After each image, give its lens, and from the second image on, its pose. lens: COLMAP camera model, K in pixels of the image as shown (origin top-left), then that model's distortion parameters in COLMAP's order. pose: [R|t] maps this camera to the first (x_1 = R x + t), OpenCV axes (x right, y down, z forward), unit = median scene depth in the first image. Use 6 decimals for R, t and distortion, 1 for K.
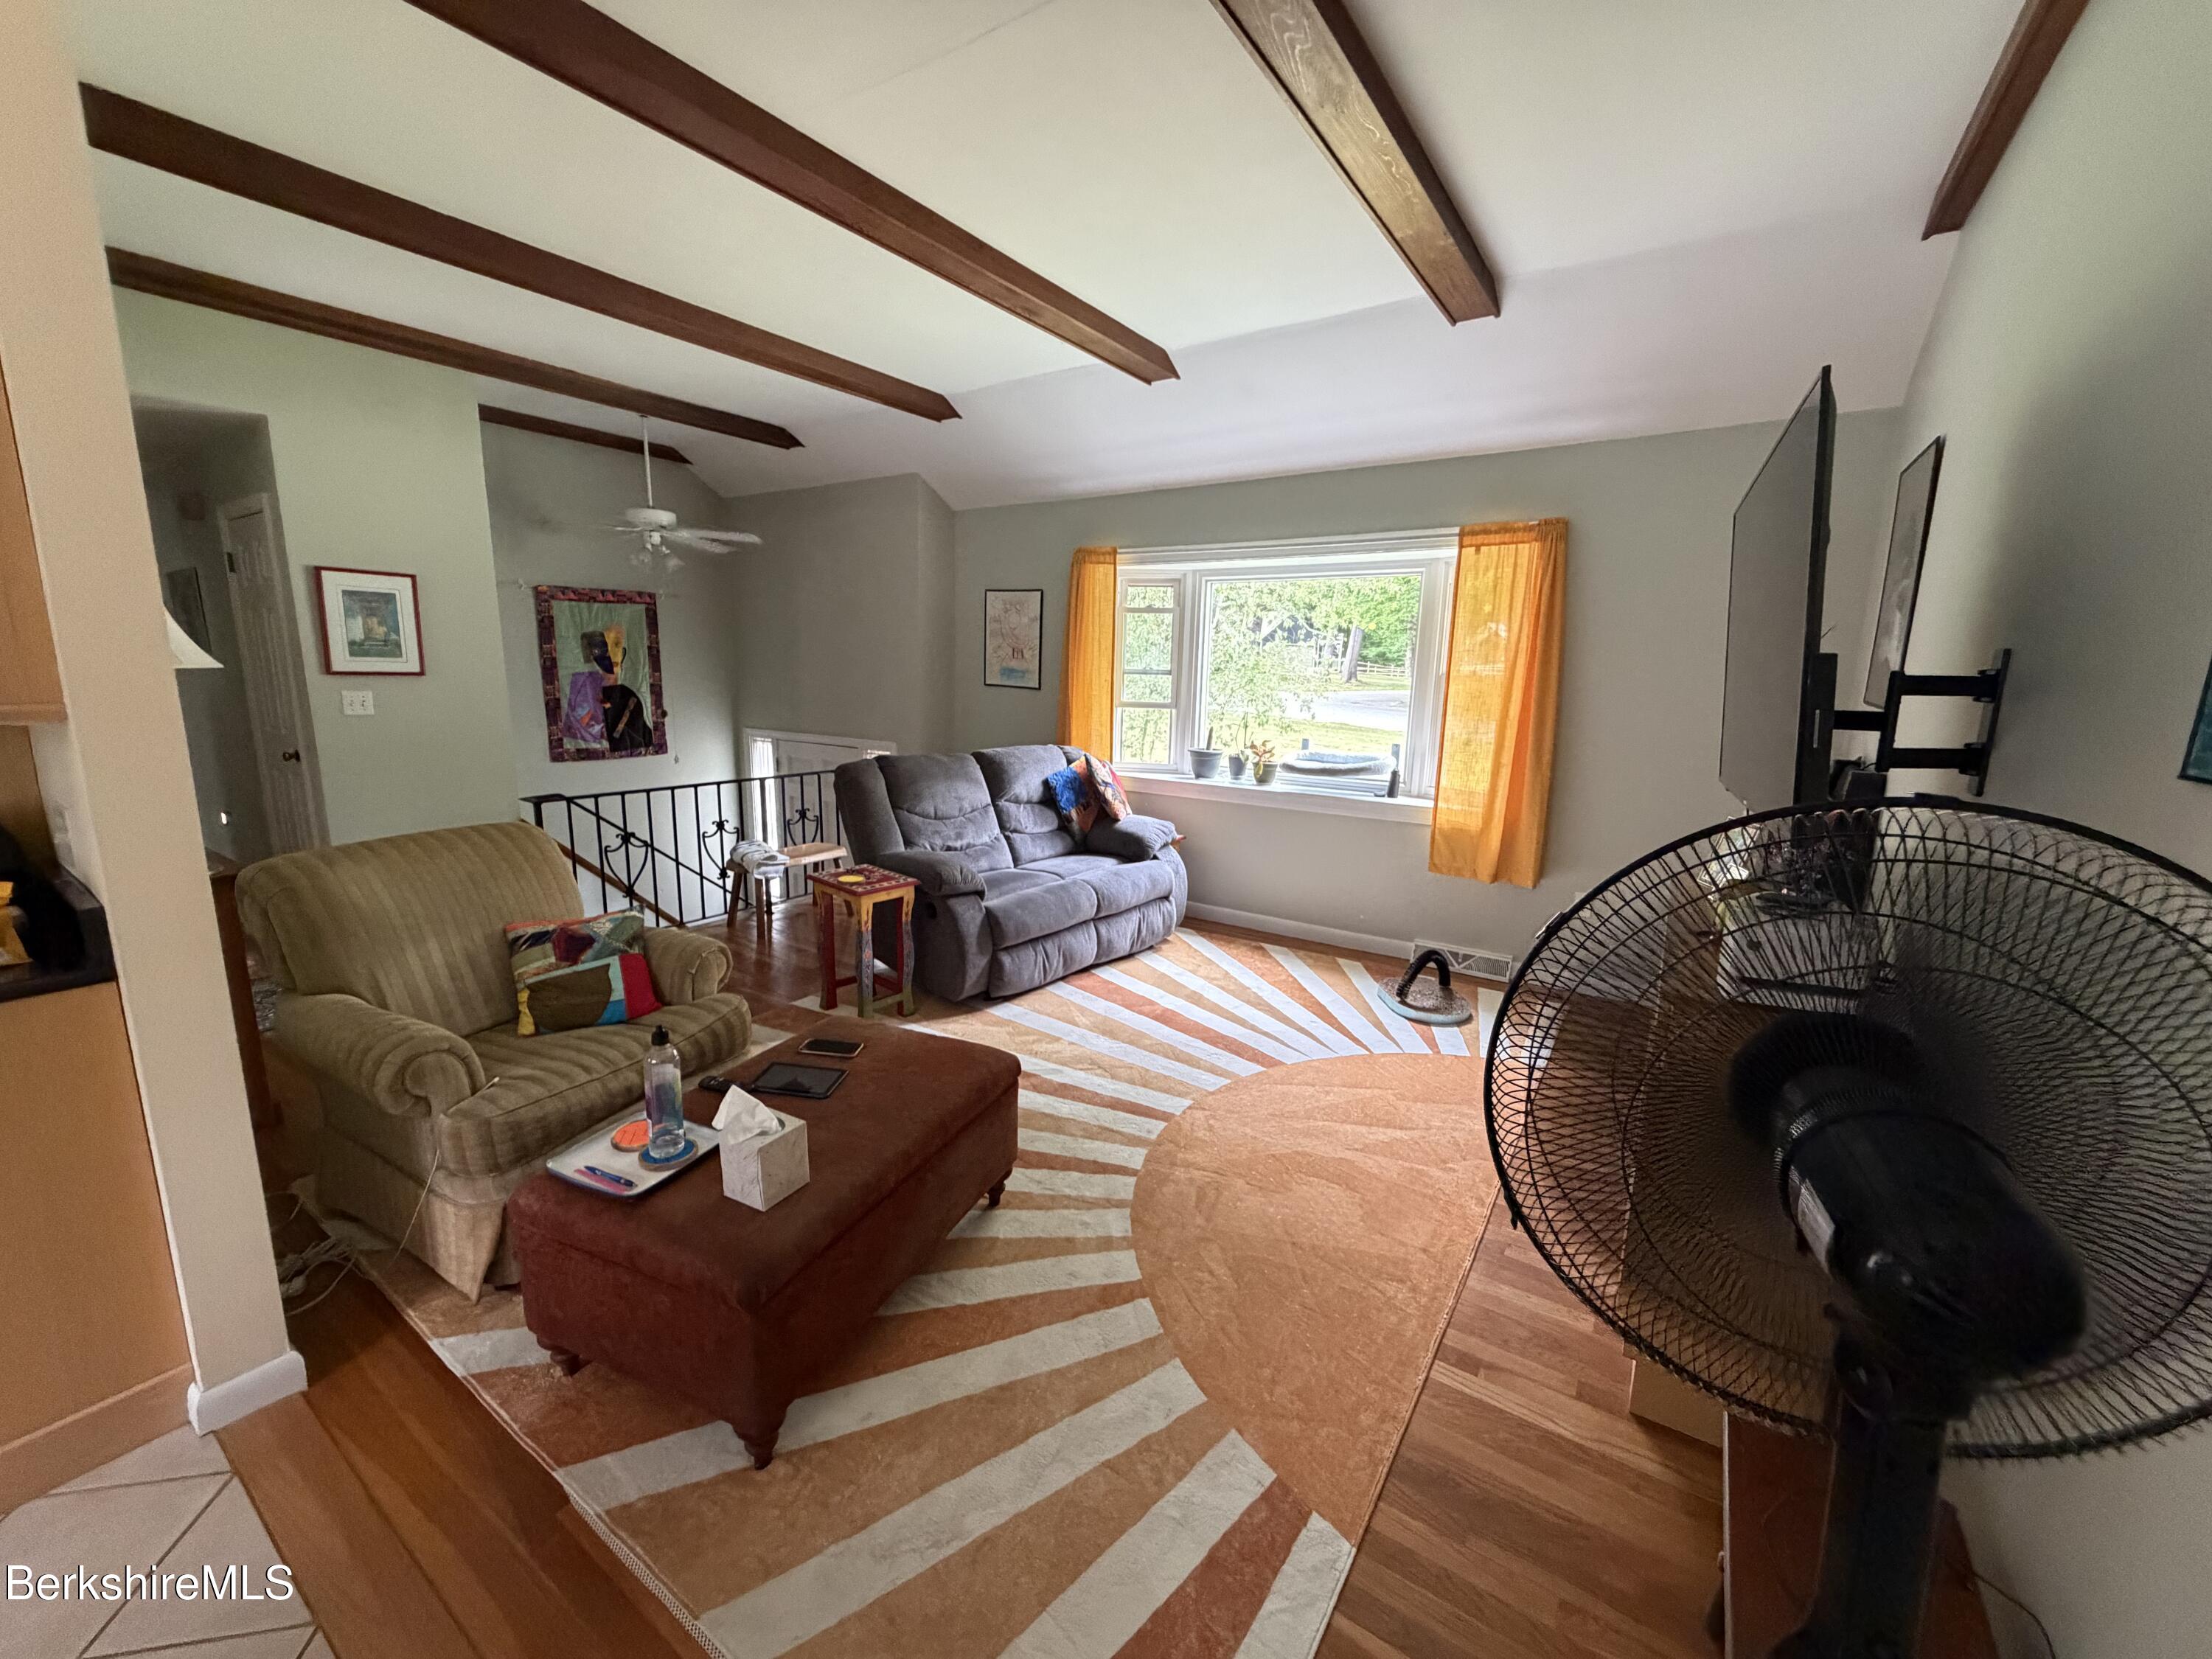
lens RADIAL K [[890.3, 0, 1098.8], [0, 890.3, 826.1], [0, 0, 1]] dist [0.000949, 0.000973]
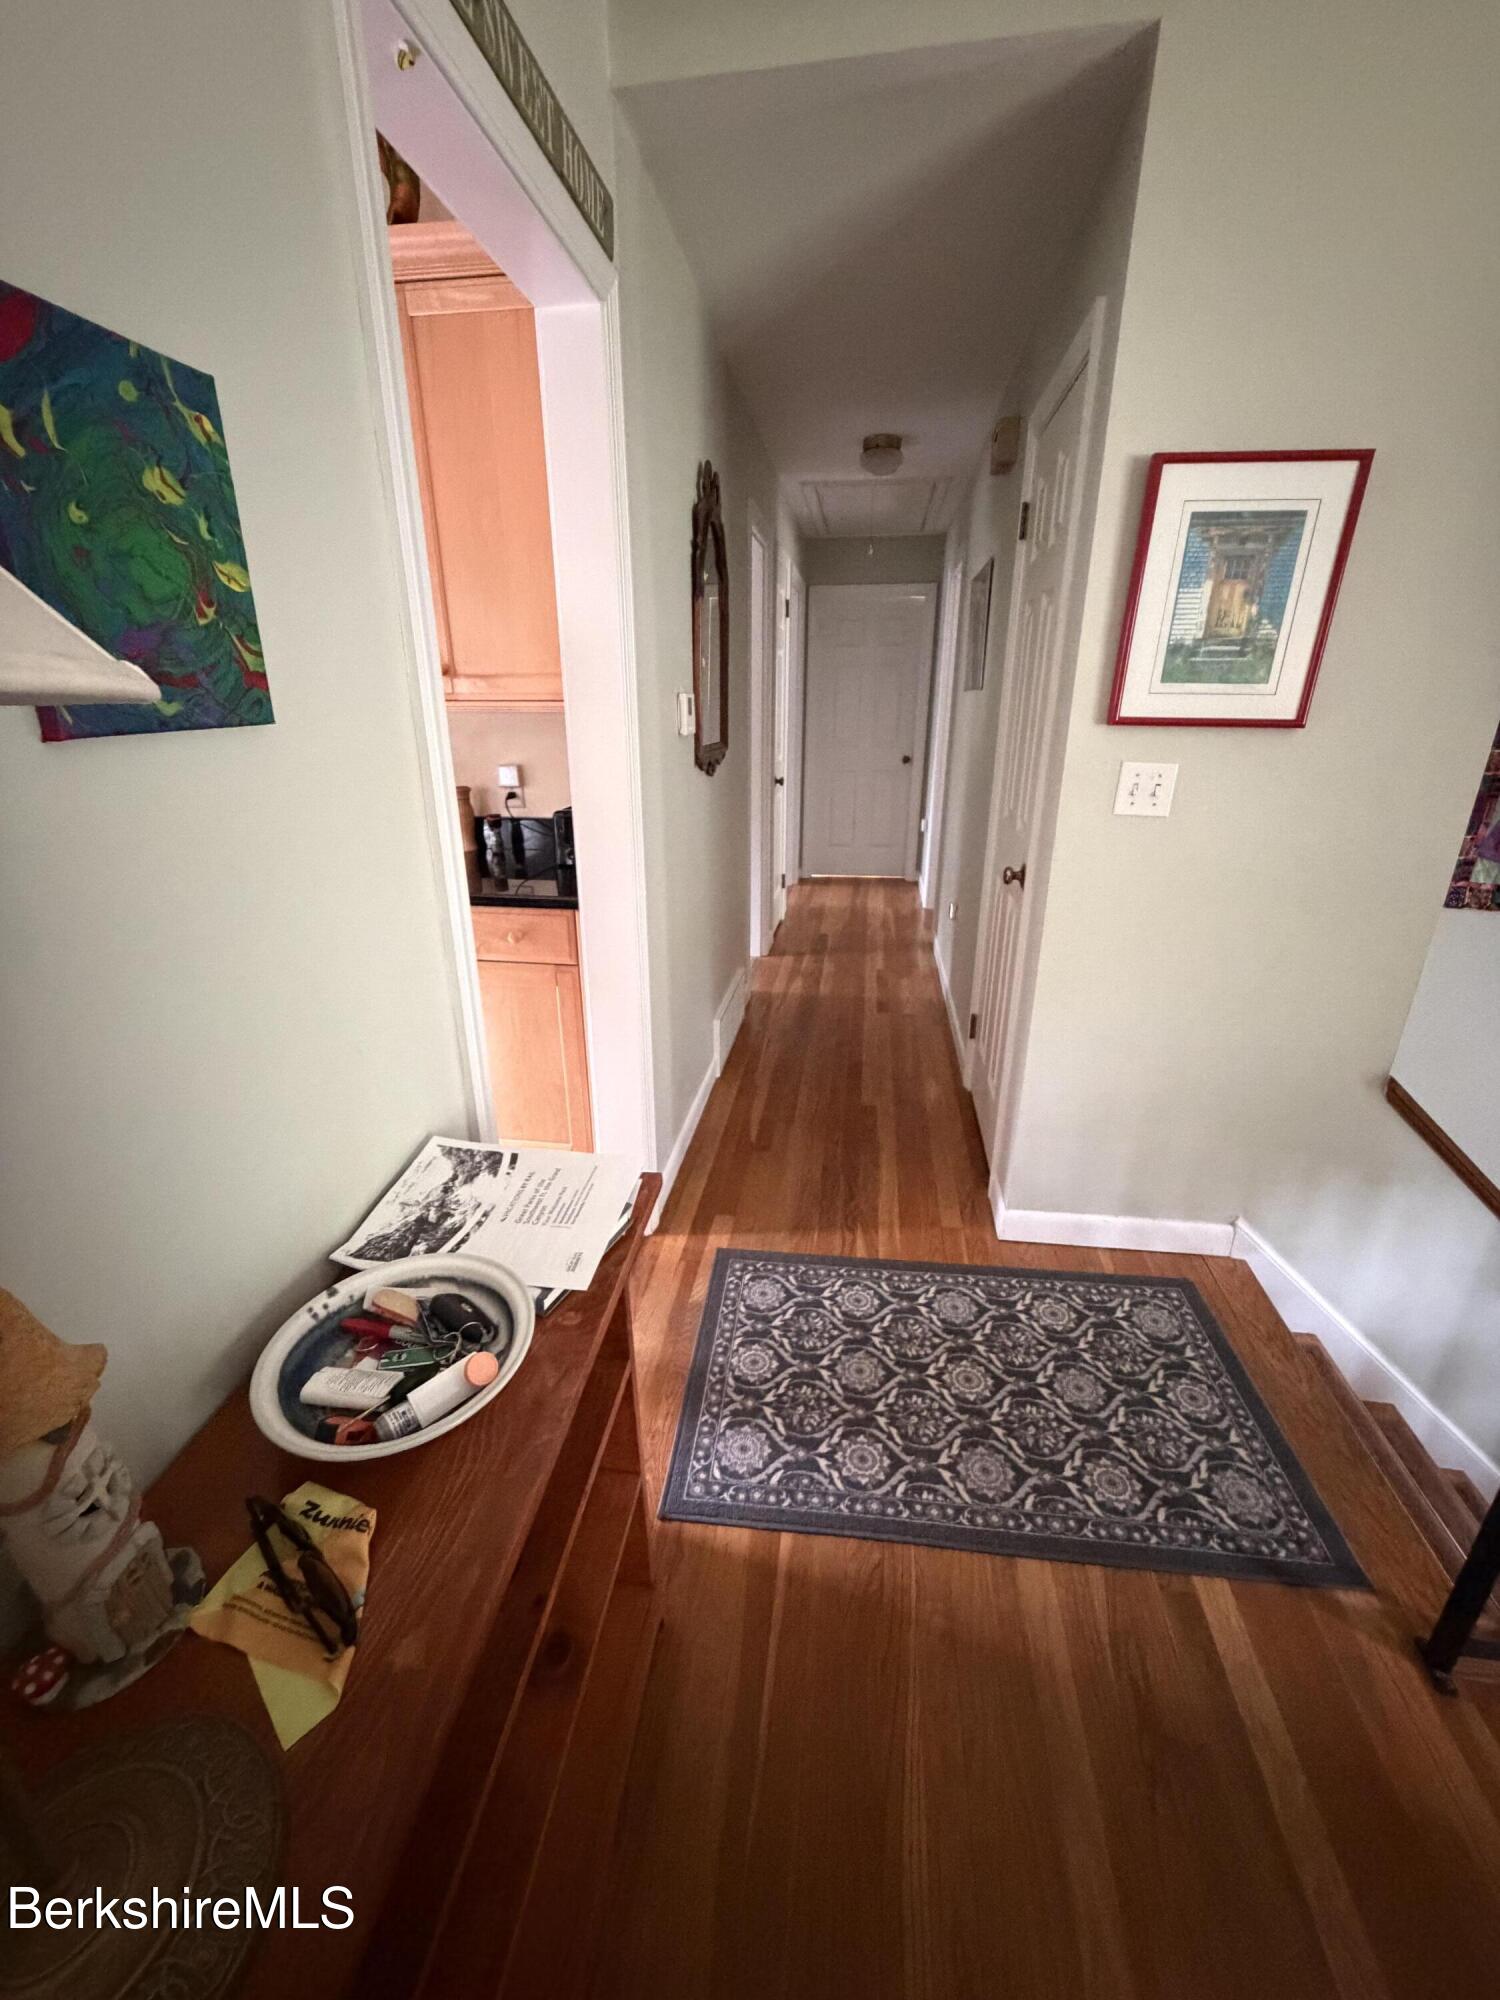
lens RADIAL K [[805.0, 0, 752.1], [0, 805.0, 1001.4], [0, 0, 1]] dist [0.000949, 0.000973]
pose [[0.455182, 0.302727, -0.837357, -0.544258], [-0.156517, 0.952989, 0.259449, -0.110557], [0.876534, 0.012964, 0.481165, 0.625765]]
